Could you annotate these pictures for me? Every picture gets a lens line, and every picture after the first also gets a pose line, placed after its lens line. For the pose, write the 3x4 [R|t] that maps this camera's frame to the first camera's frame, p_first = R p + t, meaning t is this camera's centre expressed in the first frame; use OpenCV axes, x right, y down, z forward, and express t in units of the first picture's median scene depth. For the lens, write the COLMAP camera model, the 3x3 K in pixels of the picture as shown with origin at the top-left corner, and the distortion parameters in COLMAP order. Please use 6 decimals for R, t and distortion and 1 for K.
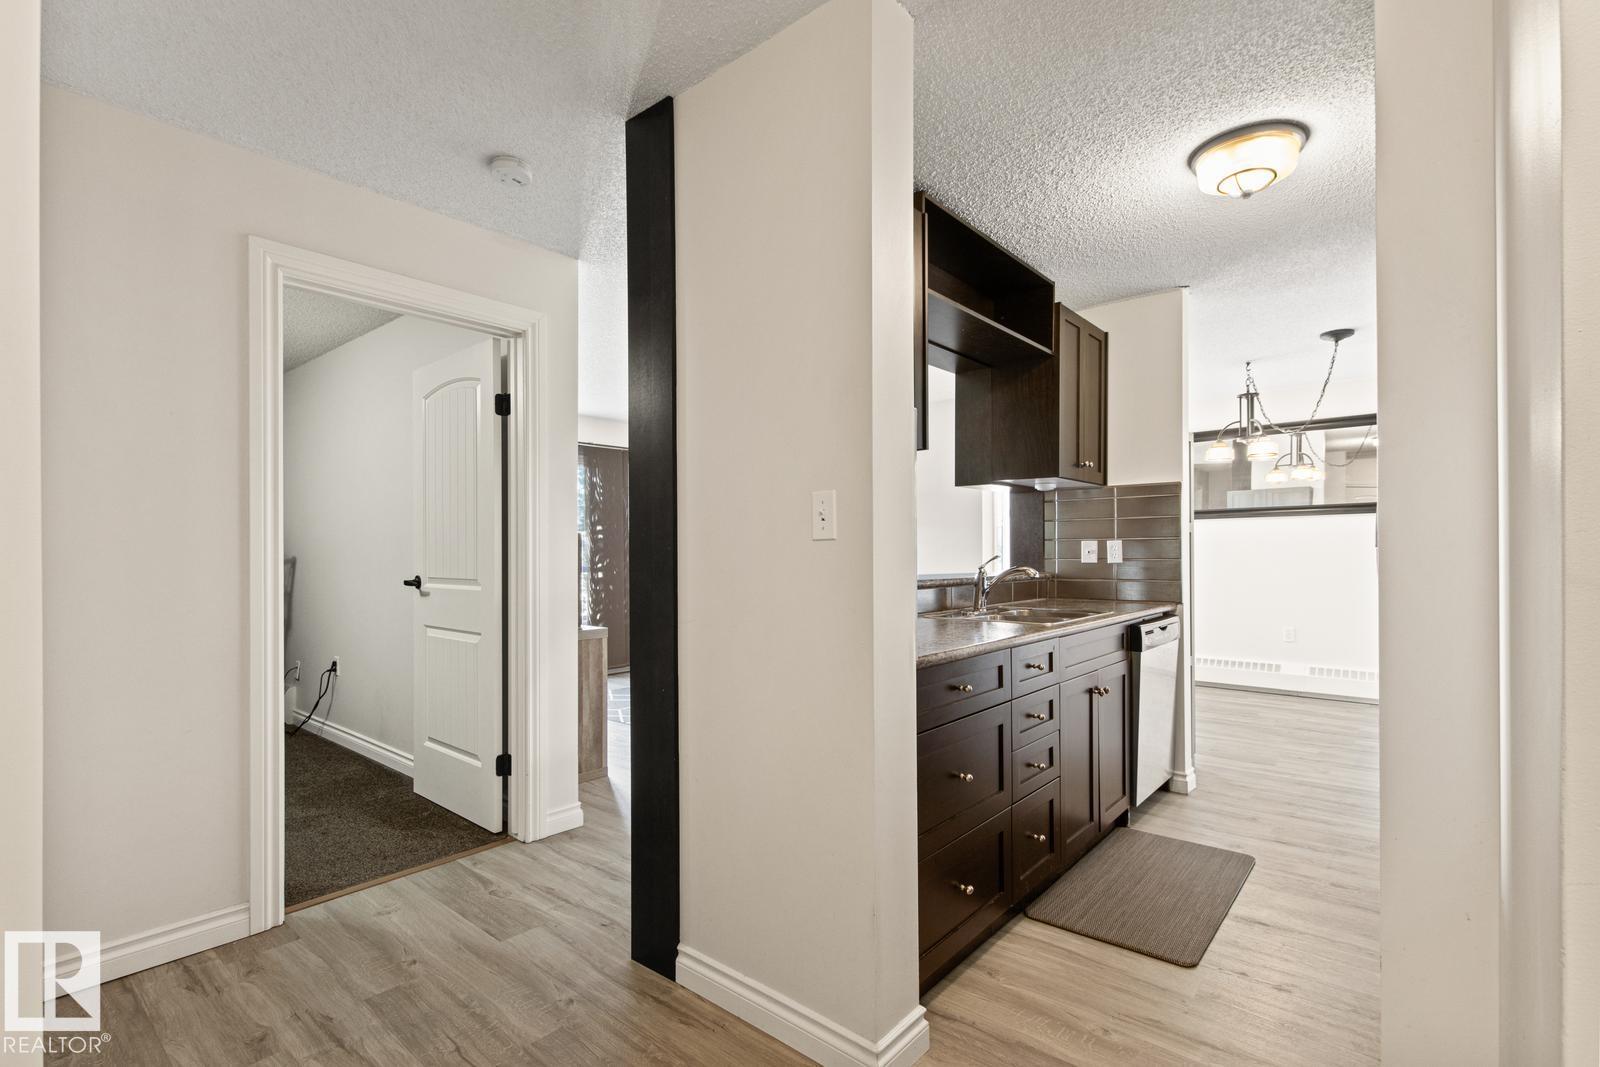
lens RADIAL K [[733.9, 0, 800.0], [0, 733.9, 533.5], [0, 0, 1]] dist [-0.000345, -0.000232]
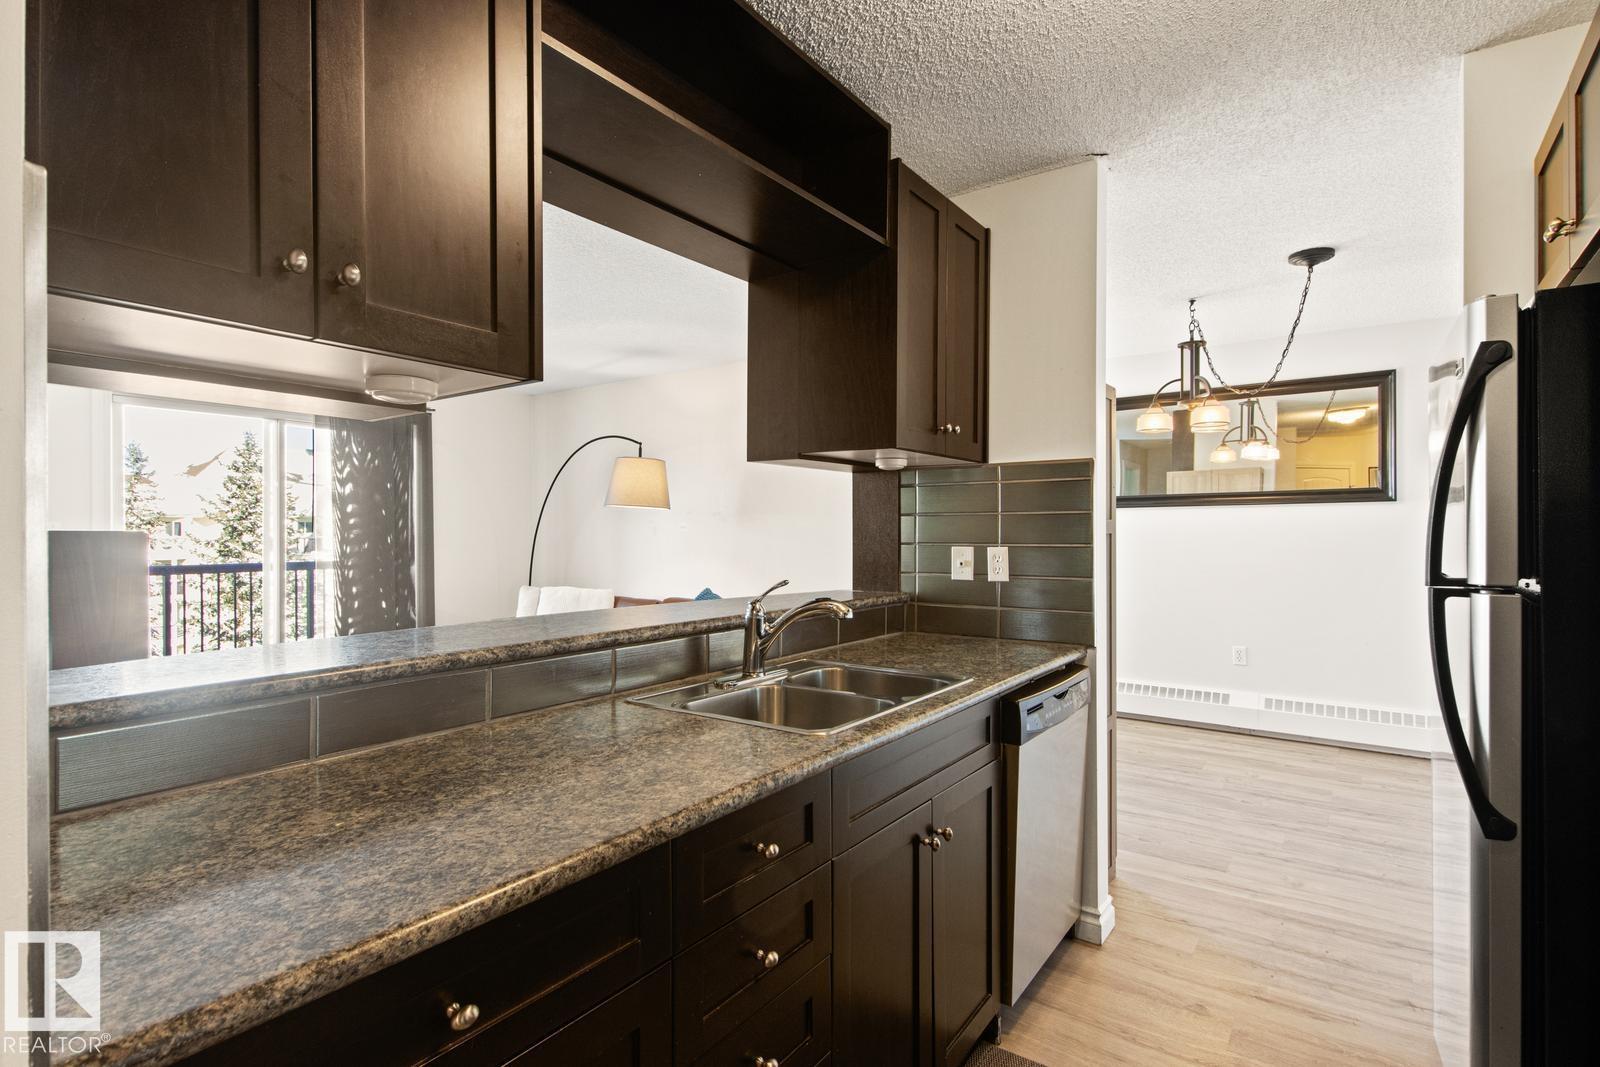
lens RADIAL K [[781.2, 0, 803.0], [0, 781.2, 507.5], [0, 0, 1]] dist [0.002295, 0.000270]
pose [[0.995922, 0.007315, 0.089924, 0.198816], [-0.006927, 0.999965, -0.004621, -0.022016], [-0.089954, 0.003979, 0.995938, 0.331703]]
